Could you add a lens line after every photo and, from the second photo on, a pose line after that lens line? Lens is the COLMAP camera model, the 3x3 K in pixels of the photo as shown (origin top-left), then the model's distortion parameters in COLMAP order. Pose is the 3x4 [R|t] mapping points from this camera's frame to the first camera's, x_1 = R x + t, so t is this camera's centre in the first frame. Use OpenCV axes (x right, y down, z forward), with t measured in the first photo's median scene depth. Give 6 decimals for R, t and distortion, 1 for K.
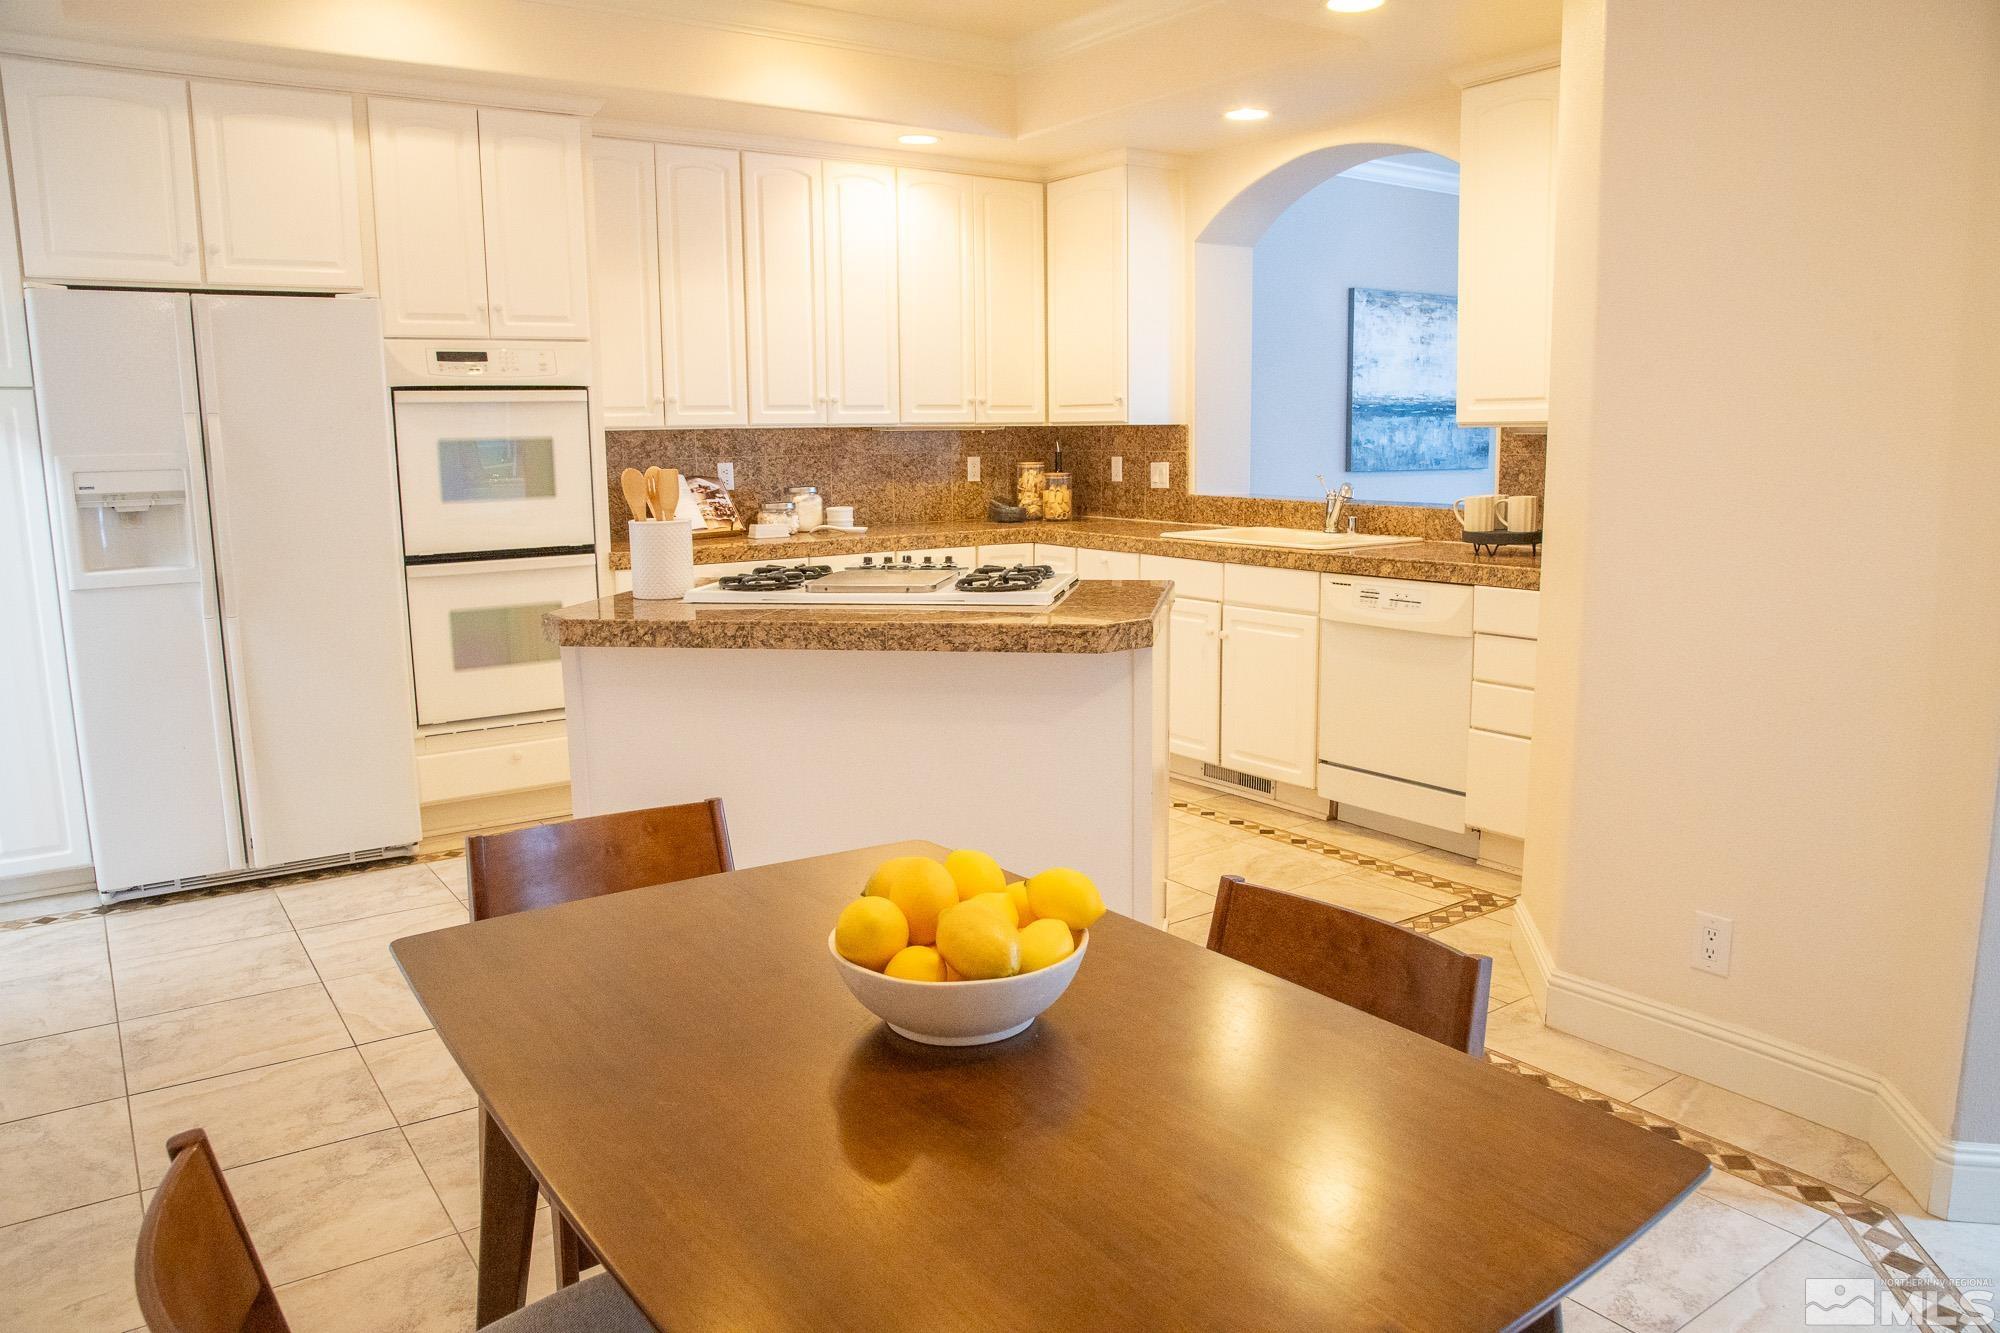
lens RADIAL K [[1411.2, 0, 1008.4], [0, 1411.2, 665.1], [0, 0, 1]] dist [-0.107764, 0.057575]
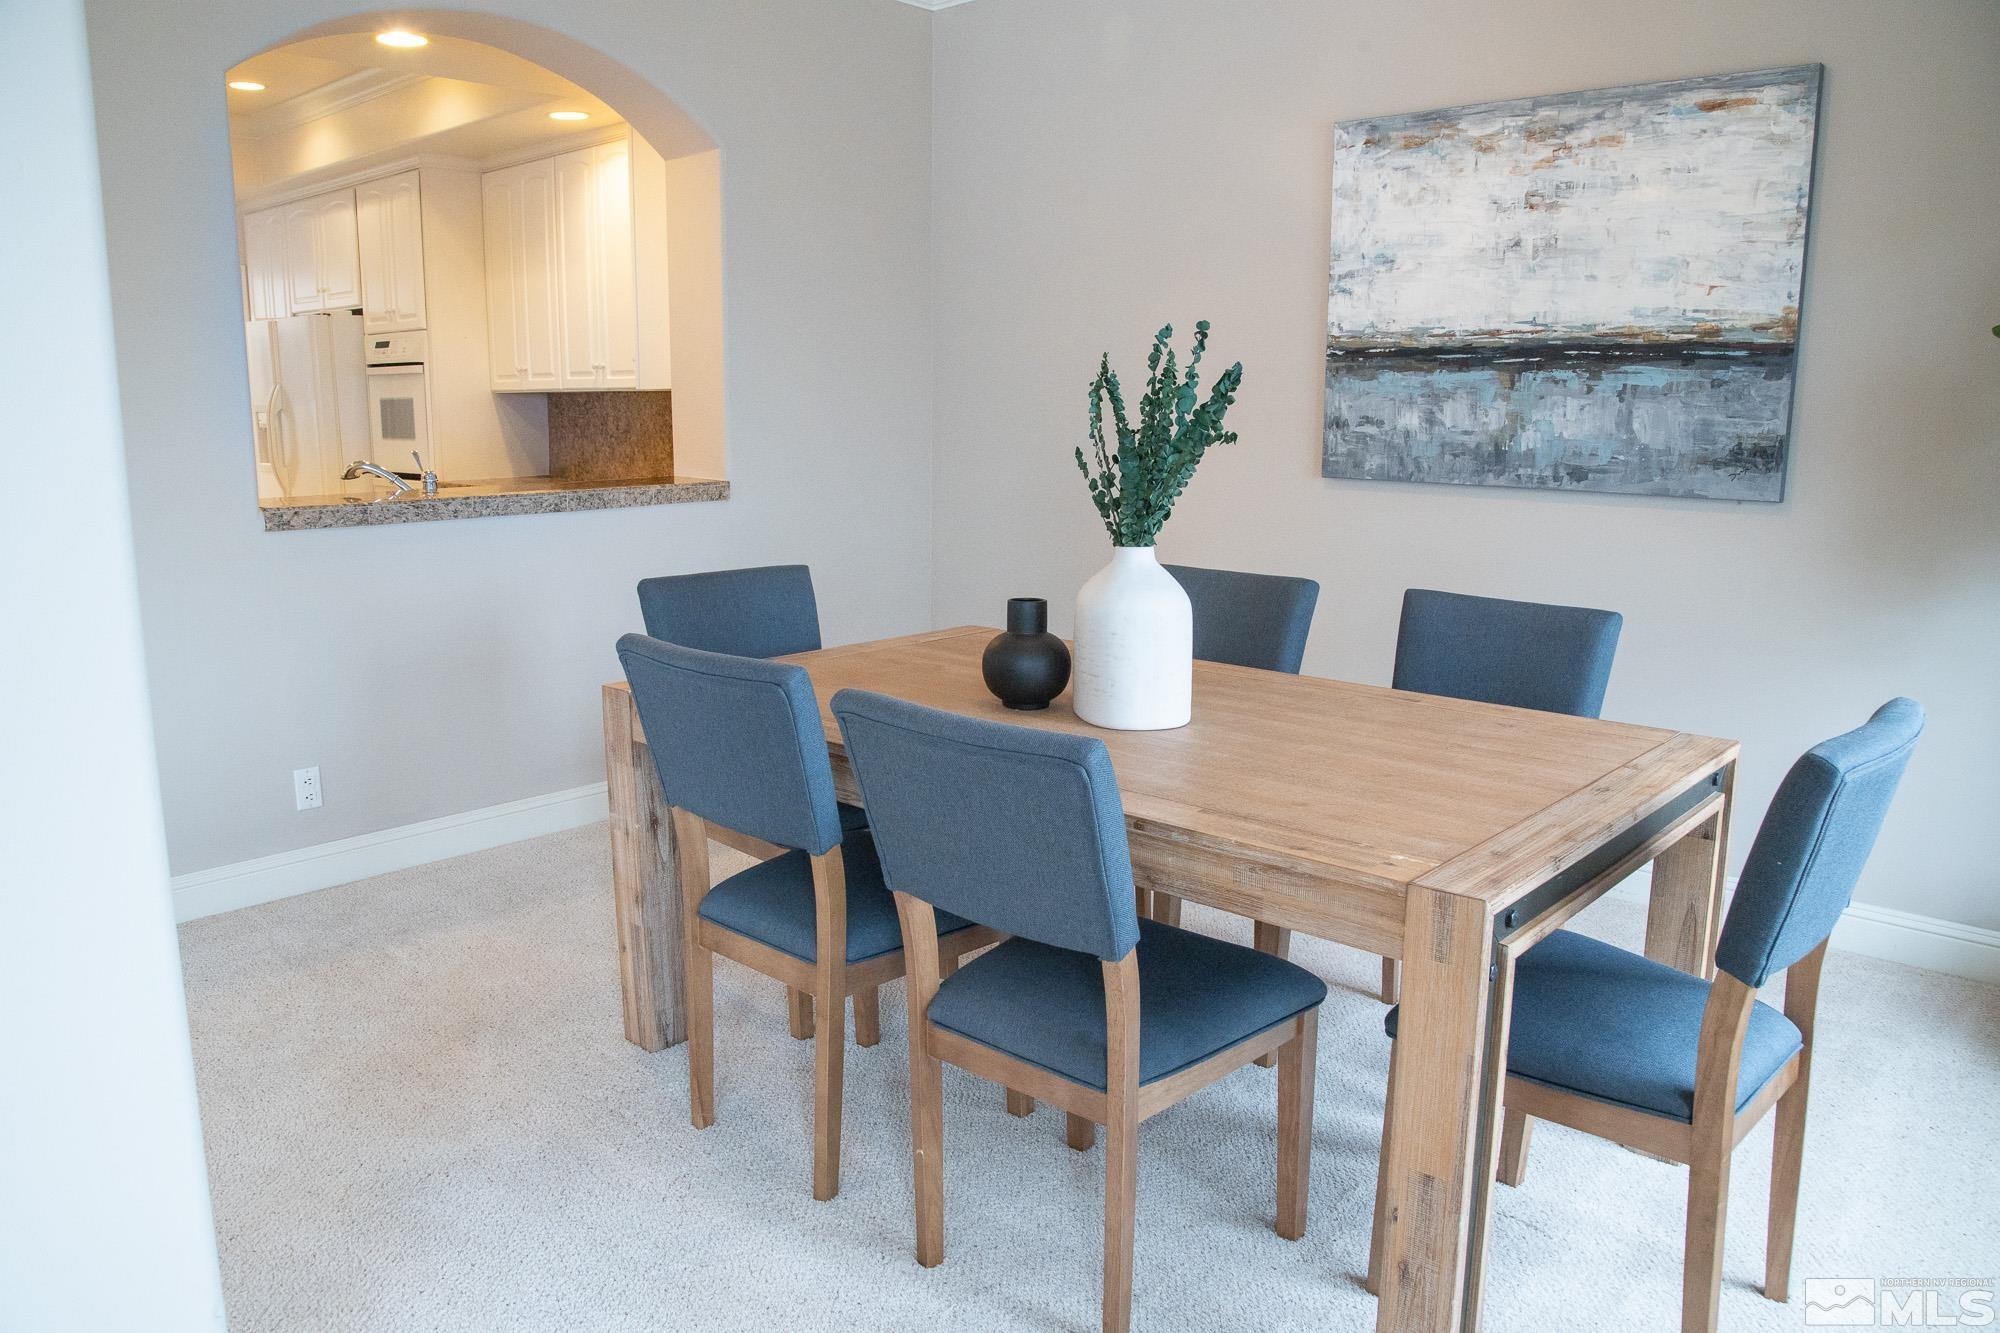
lens RADIAL K [[1411.2, 0, 1000.0], [0, 1411.2, 658.9], [0, 0, 1]] dist [-0.107764, 0.057575]
pose [[0.212200, 0.190353, -0.958508, 0.722760], [-0.162242, 0.974095, 0.157531, -0.132151], [0.963664, 0.122082, 0.237586, 0.750987]]
